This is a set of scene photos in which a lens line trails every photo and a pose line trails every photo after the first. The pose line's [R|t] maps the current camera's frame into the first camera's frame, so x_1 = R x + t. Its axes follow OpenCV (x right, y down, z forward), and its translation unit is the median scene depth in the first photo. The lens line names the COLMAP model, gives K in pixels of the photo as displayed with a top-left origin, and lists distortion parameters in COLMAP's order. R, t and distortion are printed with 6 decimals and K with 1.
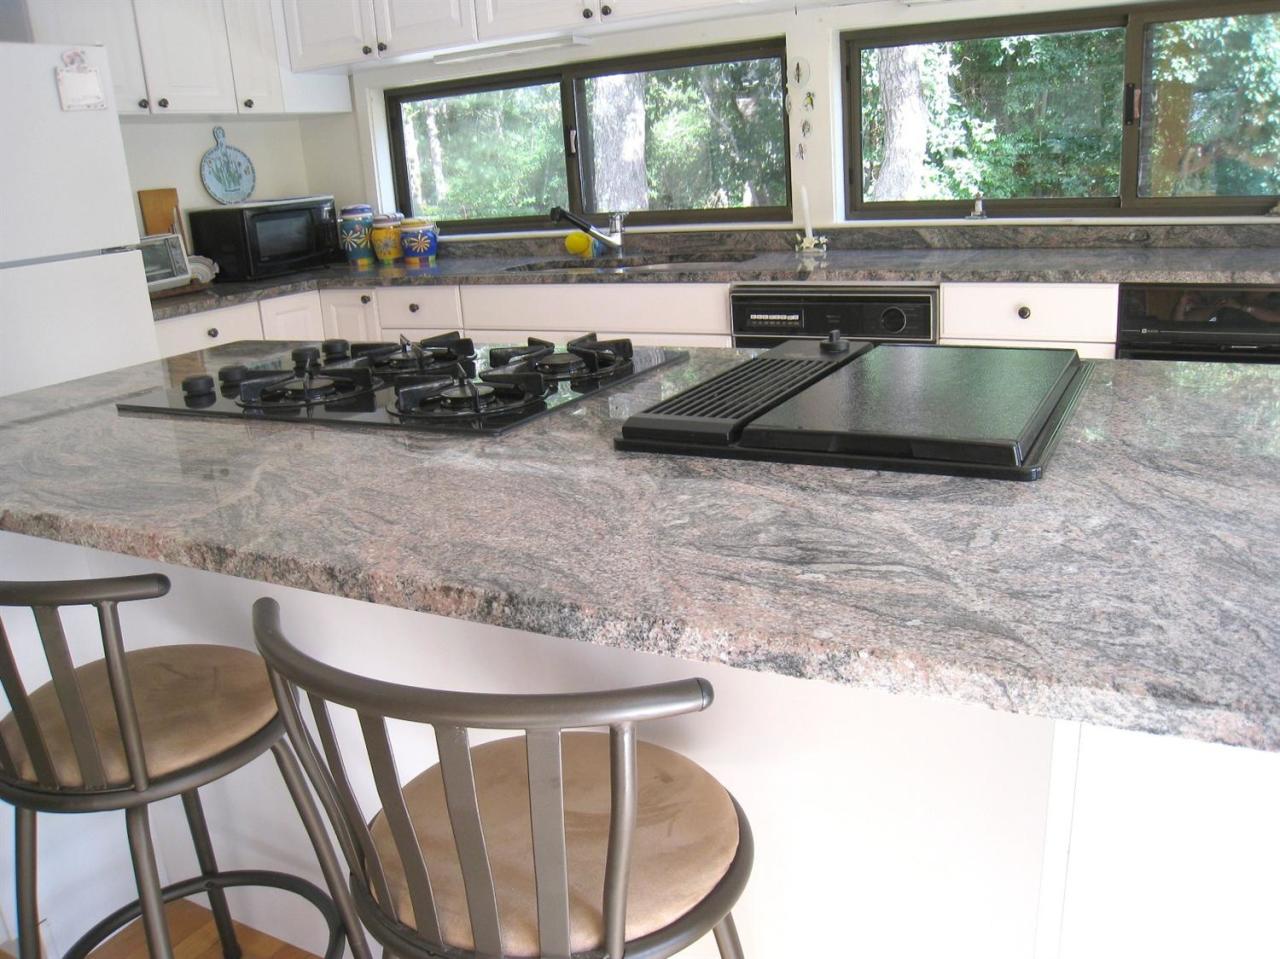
lens RADIAL K [[1045.4, 0, 648.1], [0, 1045.4, 478.9], [0, 0, 1]] dist [-0.164434, 0.107445]
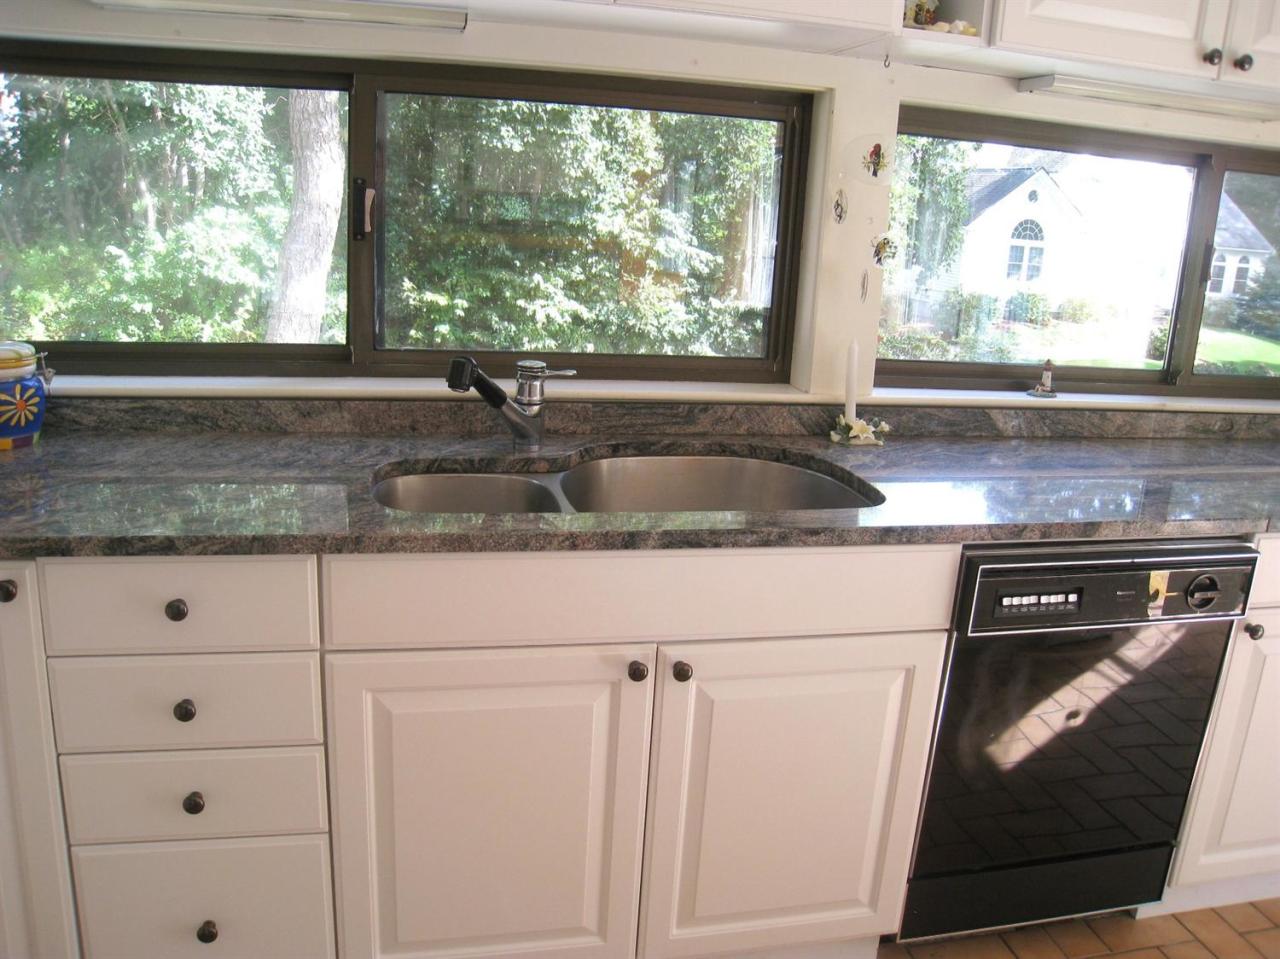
lens RADIAL K [[1045.4, 0, 648.1], [0, 1045.4, 478.9], [0, 0, 1]] dist [-0.164434, 0.107445]
pose [[0.746623, -0.062623, 0.662293, -0.330662], [0.087652, 0.996140, -0.004624, -0.189506], [-0.659447, 0.061504, 0.749231, 0.561041]]
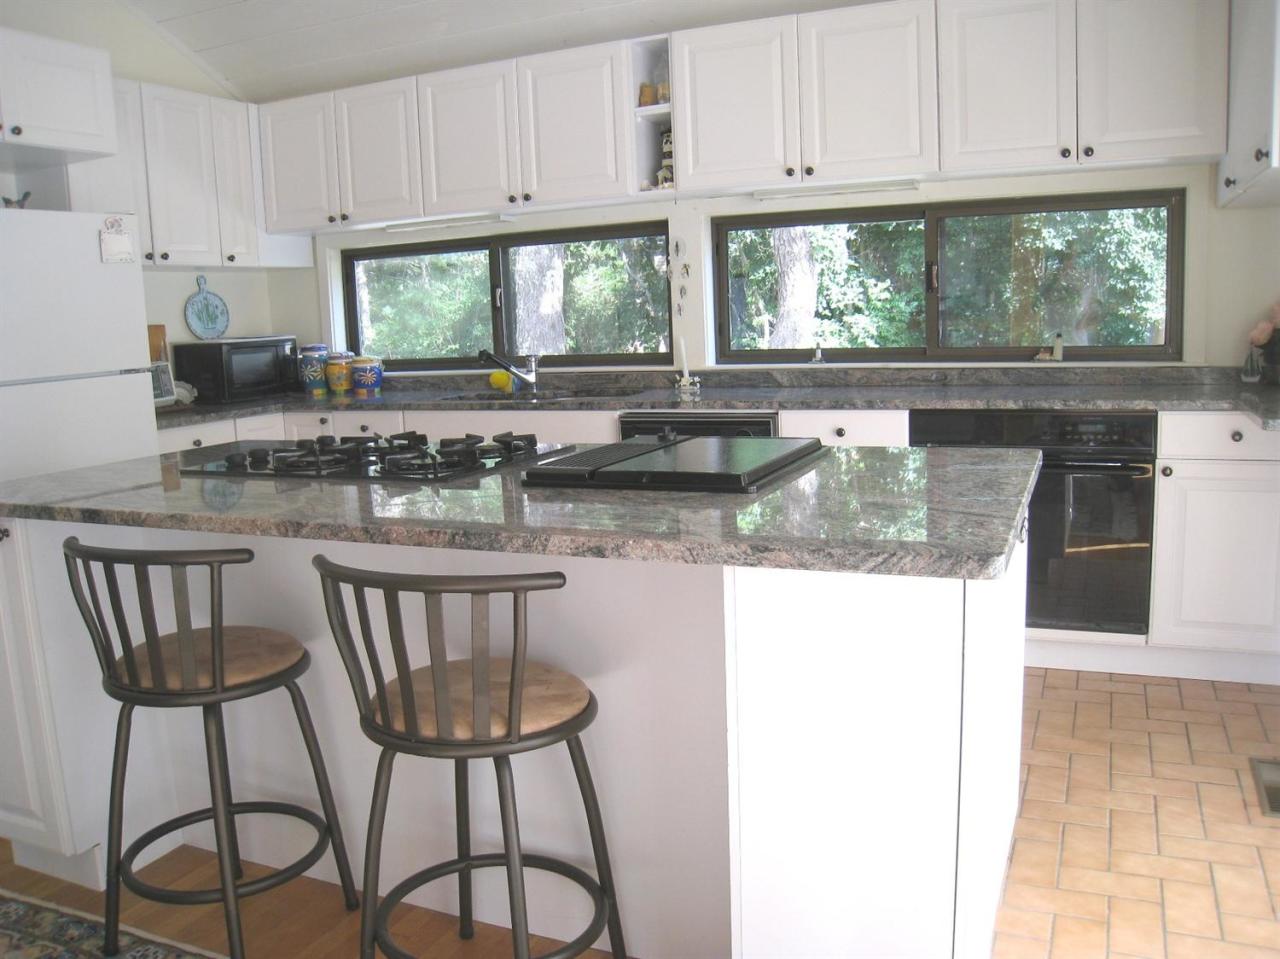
lens RADIAL K [[1045.4, 0, 648.1], [0, 1045.4, 478.9], [0, 0, 1]] dist [-0.164434, 0.107445]
pose [[0.996927, 0.013118, 0.077231, 0.012856], [-0.002121, 0.990039, -0.140777, 0.060593], [-0.078309, 0.140181, 0.987024, -0.208416]]
